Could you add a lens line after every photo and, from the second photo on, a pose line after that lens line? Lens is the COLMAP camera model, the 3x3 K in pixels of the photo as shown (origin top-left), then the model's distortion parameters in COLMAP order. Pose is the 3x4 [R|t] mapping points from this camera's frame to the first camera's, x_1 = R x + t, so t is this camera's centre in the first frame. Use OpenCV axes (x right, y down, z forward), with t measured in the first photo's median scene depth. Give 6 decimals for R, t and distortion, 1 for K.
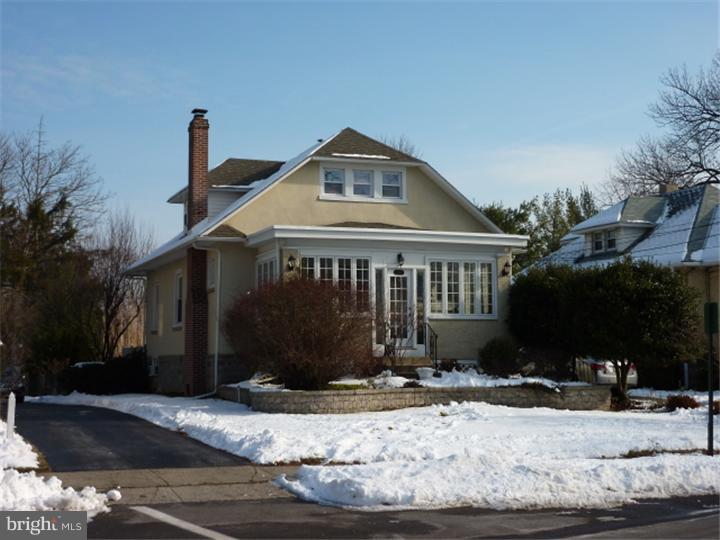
lens RADIAL K [[1113.2, 0, 360.0], [0, 1113.2, 270.0], [0, 0, 1]] dist [0.006719, 0.002573]
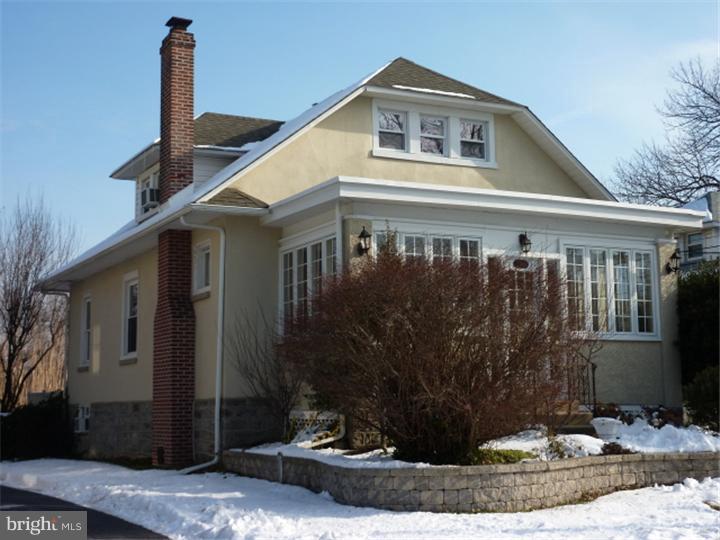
lens RADIAL K [[1113.2, 0, 360.0], [0, 1113.2, 270.0], [0, 0, 1]] dist [0.006719, 0.002573]
pose [[0.993949, 0.006652, 0.109644, -0.114723], [-0.001892, 0.999053, -0.043459, 0.030599], [-0.109830, 0.042988, 0.993020, 0.368839]]
